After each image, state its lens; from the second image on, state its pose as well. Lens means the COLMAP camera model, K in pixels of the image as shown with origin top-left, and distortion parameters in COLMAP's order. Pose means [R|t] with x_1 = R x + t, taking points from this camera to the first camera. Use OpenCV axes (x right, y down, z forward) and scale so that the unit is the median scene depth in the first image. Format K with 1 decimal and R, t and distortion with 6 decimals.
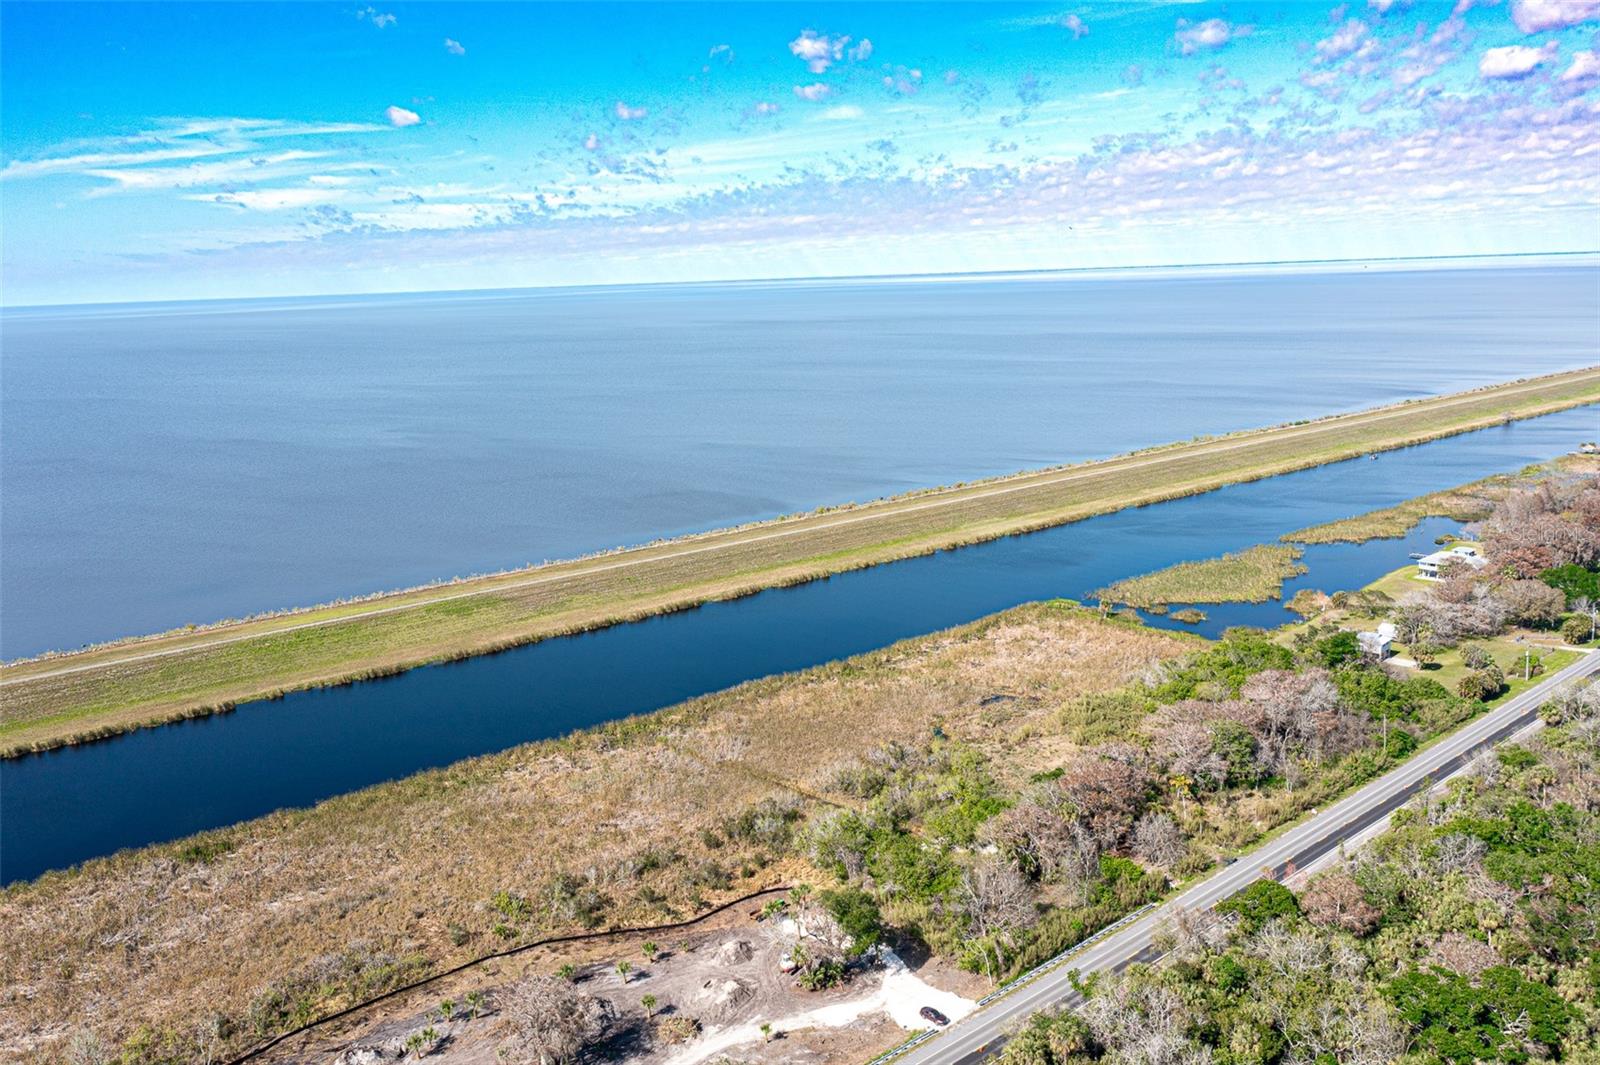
lens RADIAL K [[1260.6, 0, 793.6], [0, 1260.6, 539.8], [0, 0, 1]] dist [-0.011313, 0.000176]
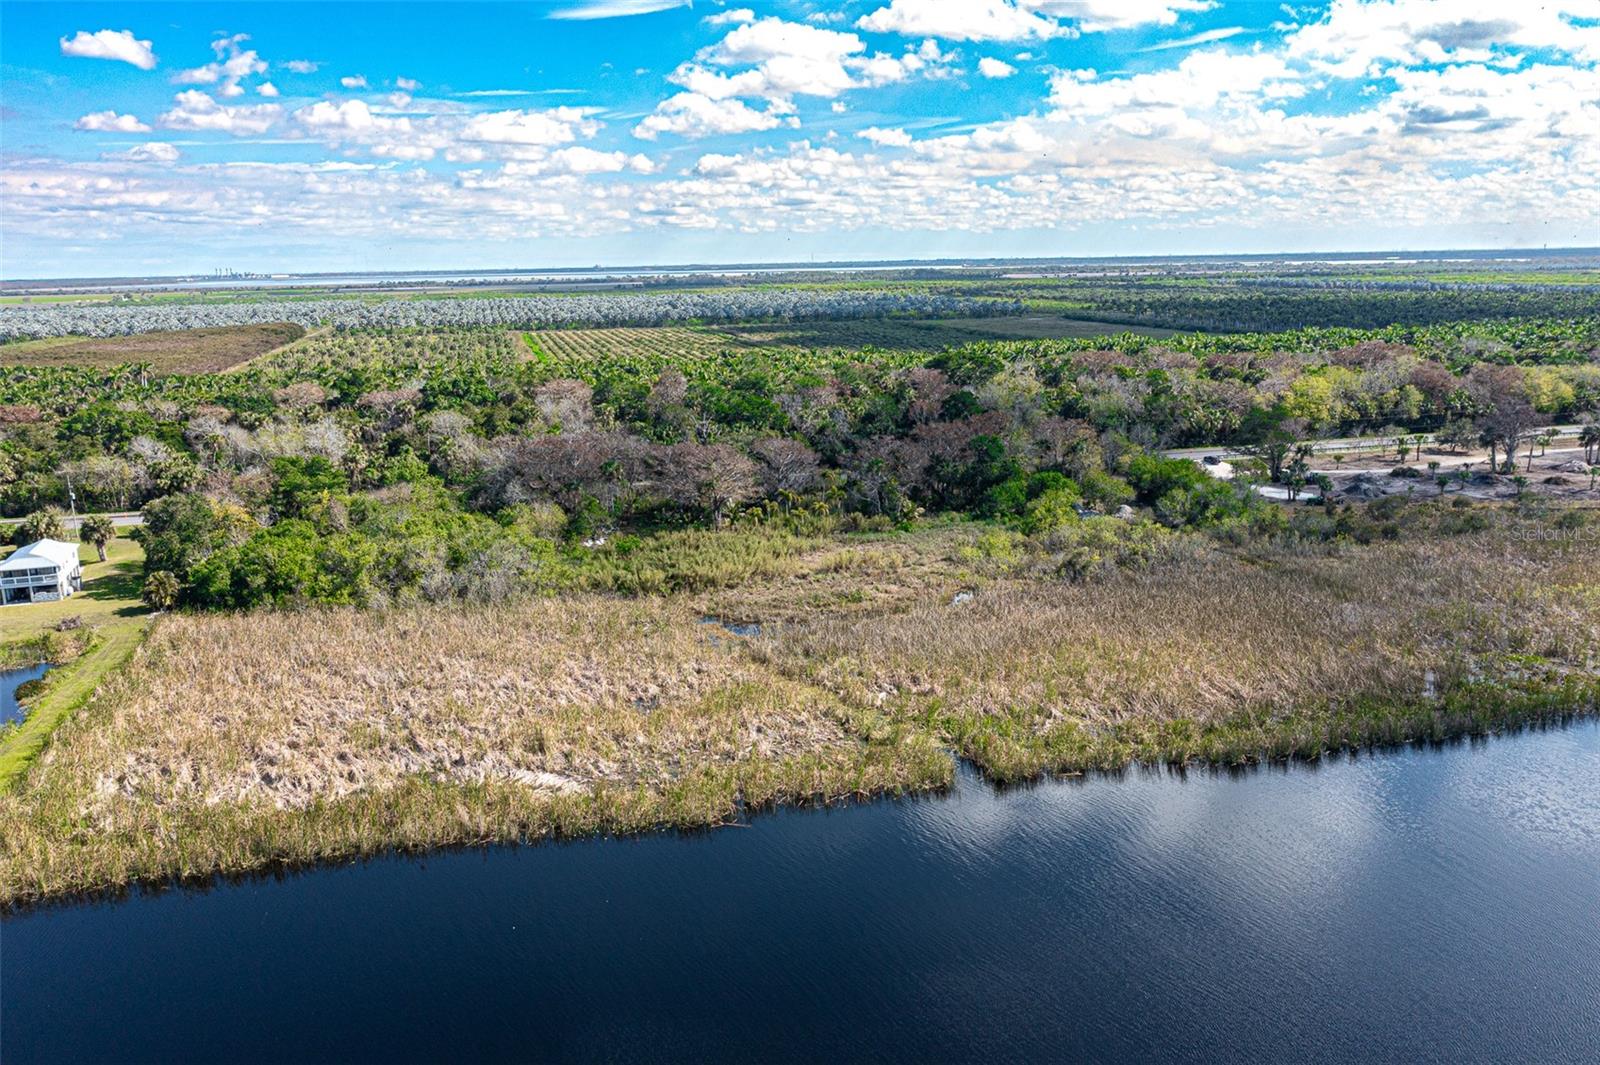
lens RADIAL K [[1272.4, 0, 793.9], [0, 1272.4, 508.6], [0, 0, 1]] dist [-0.008762, 0.004502]
pose [[-0.896314, -0.029175, 0.442460, -0.003615], [0.143577, 0.924982, 0.351843, -0.004993], [-0.419533, 0.378889, -0.824885, 0.080695]]
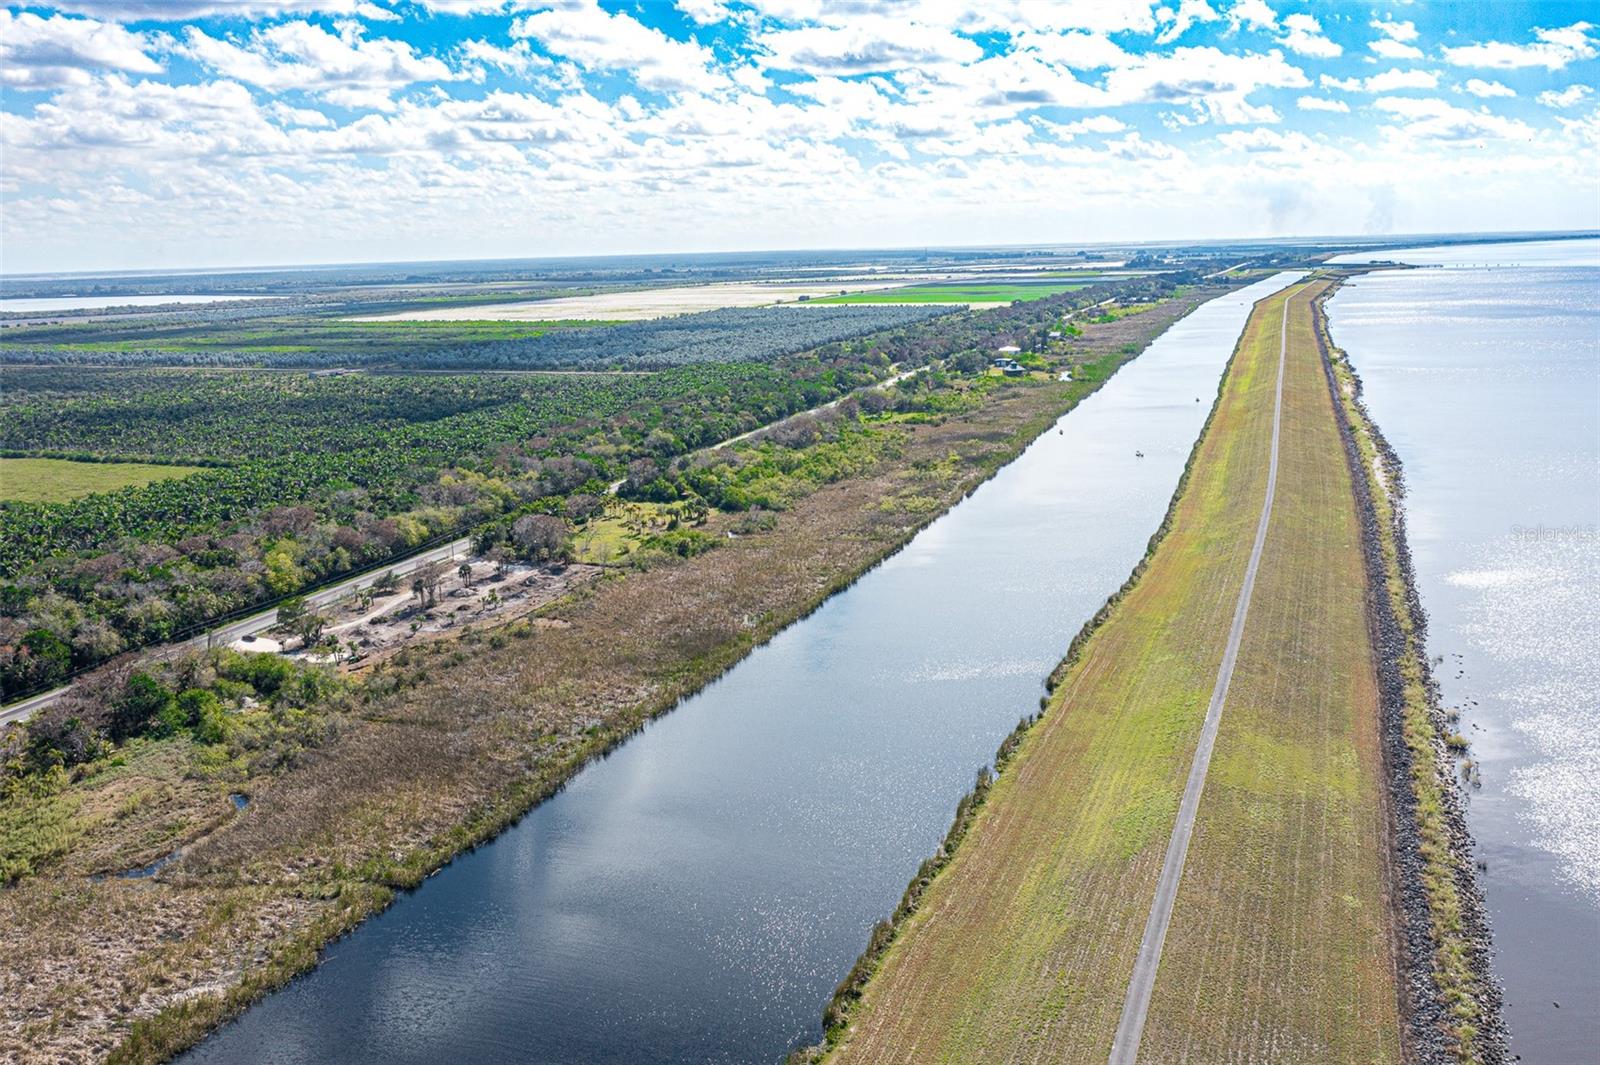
lens RADIAL K [[1268.1, 0, 792.8], [0, 1268.1, 520.1], [0, 0, 1]] dist [-0.006328, -0.000030]
pose [[-0.872560, 0.161673, -0.460979, 0.008428], [-0.041743, 0.915520, 0.400101, -0.021292], [0.486721, 0.368355, -0.792097, 0.098502]]
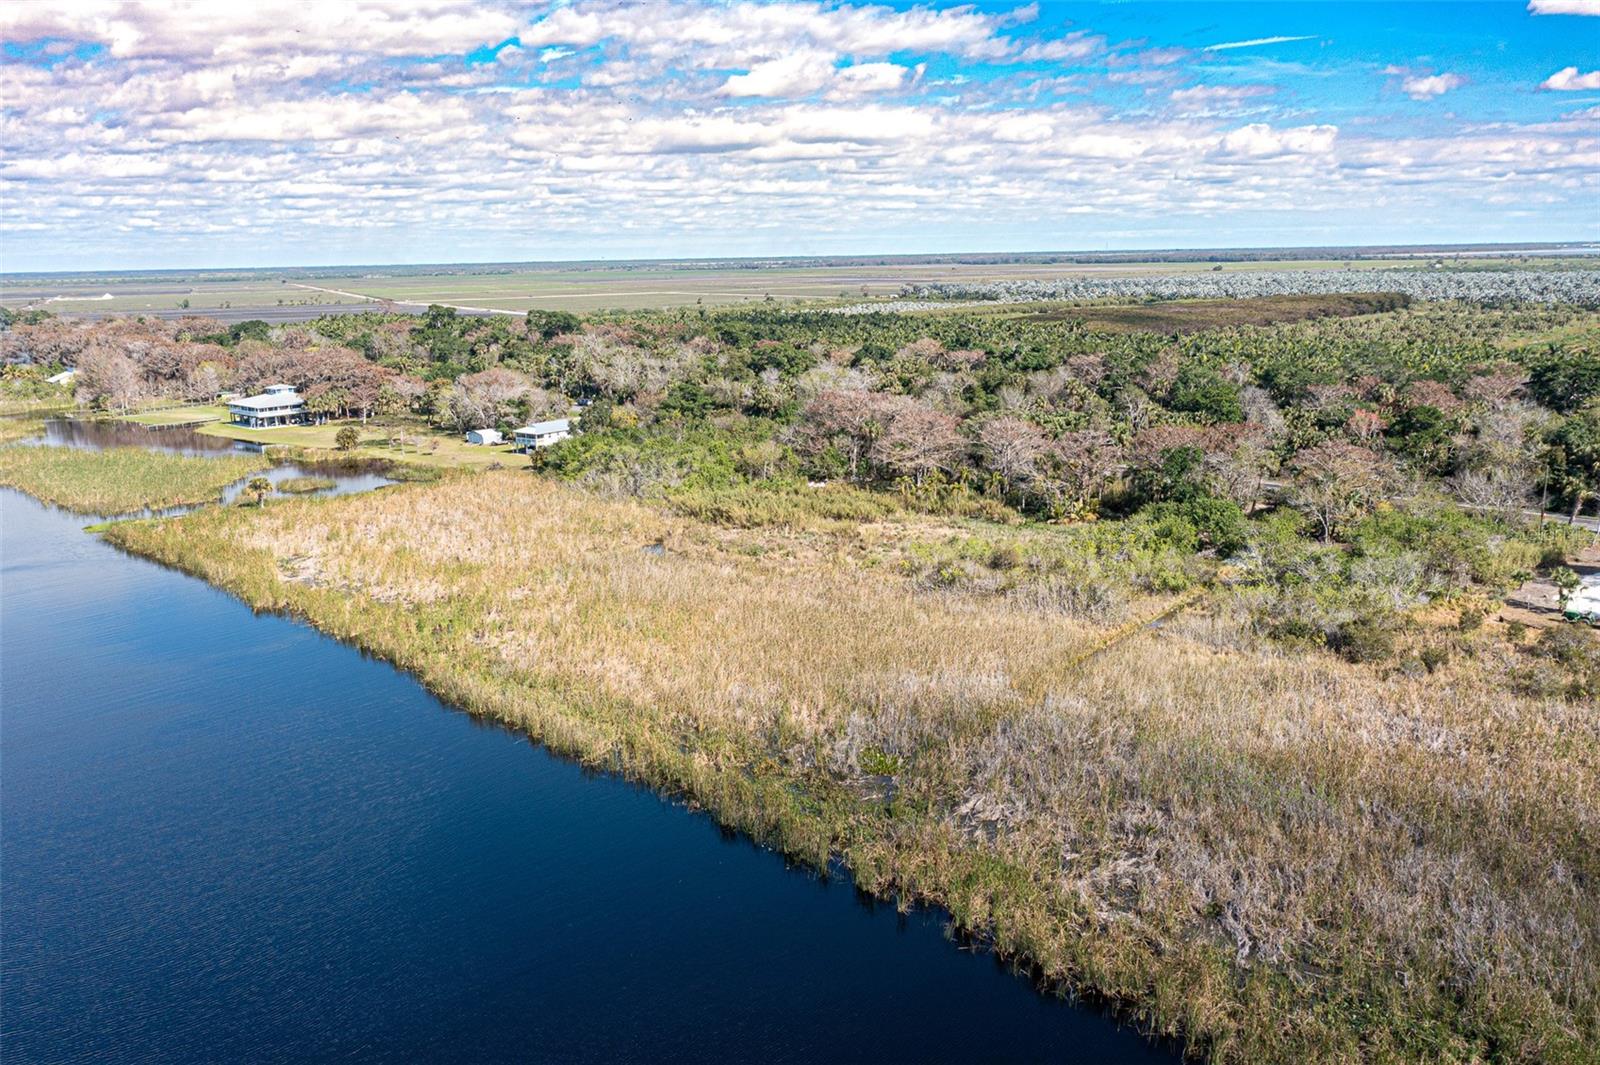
lens RADIAL K [[1268.1, 0, 792.8], [0, 1268.1, 520.1], [0, 0, 1]] dist [-0.006328, -0.000030]
pose [[-0.094432, -0.165440, 0.981688, -0.024407], [0.226426, 0.956682, 0.183006, 0.001147], [-0.969440, 0.239561, -0.052881, 0.056427]]
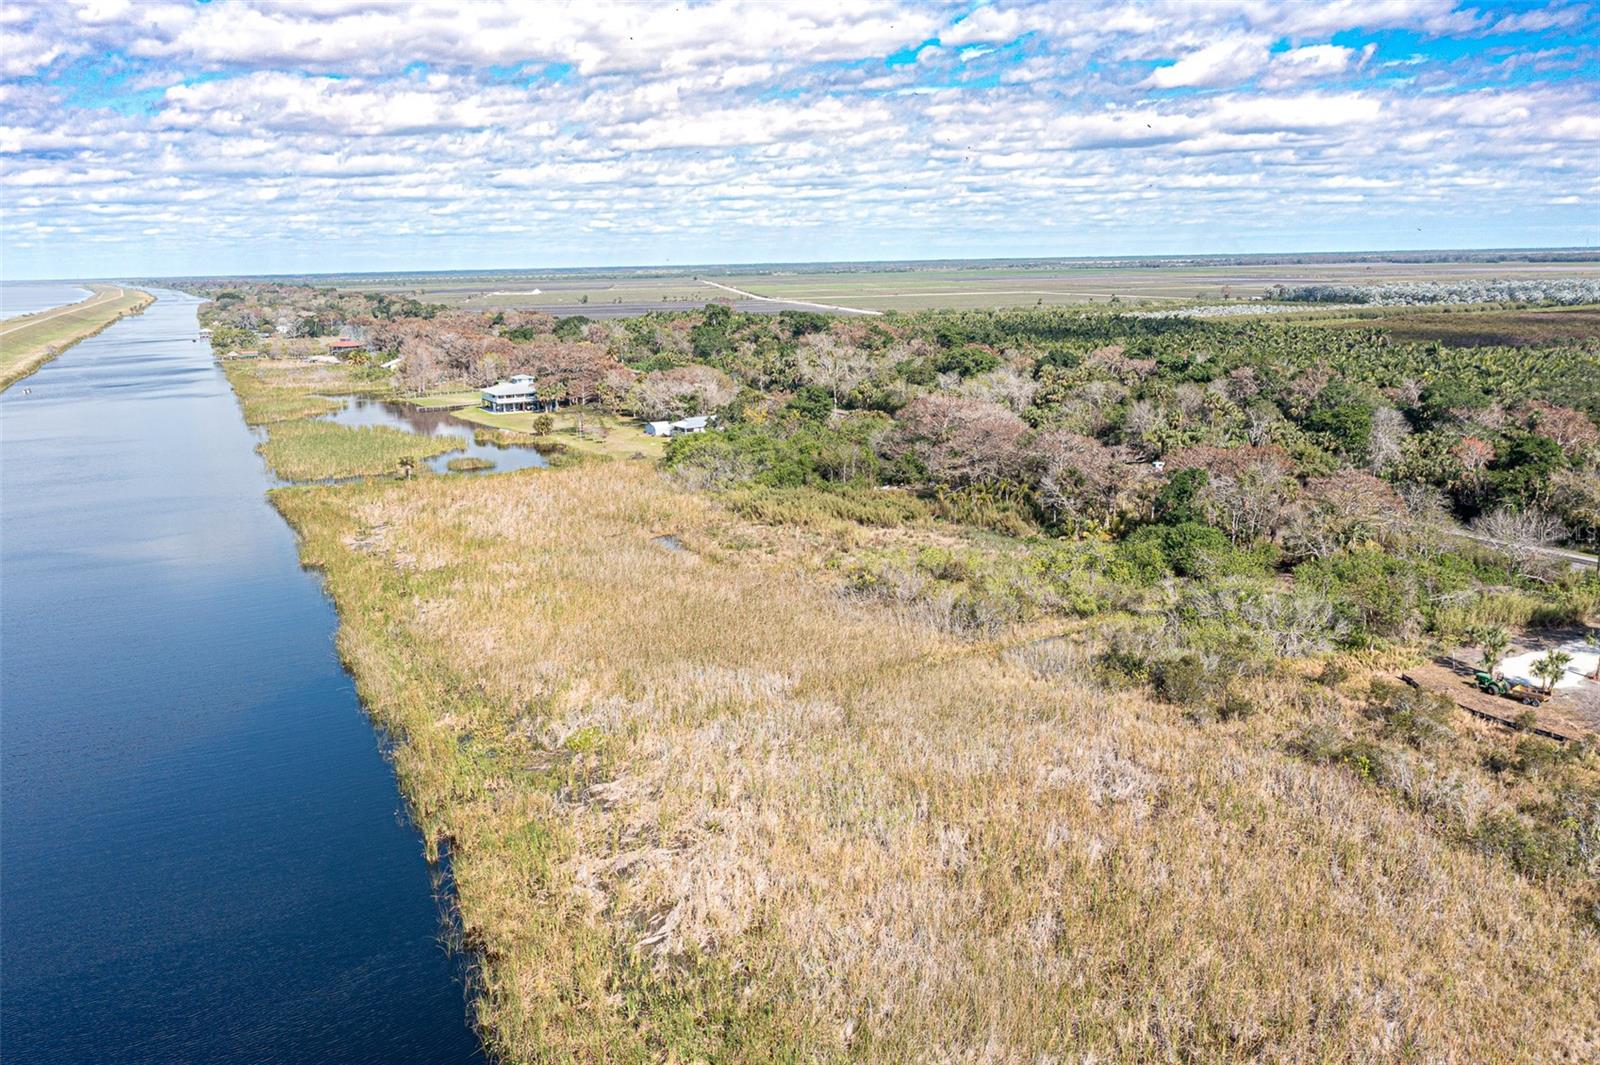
lens RADIAL K [[1263.9, 0, 794.7], [0, 1263.9, 534.8], [0, 0, 1]] dist [-0.004615, -0.000431]
pose [[0.222487, -0.174171, 0.959252, -0.024873], [0.211895, 0.969032, 0.126800, 0.003366], [-0.951630, 0.175049, 0.252503, 0.045554]]
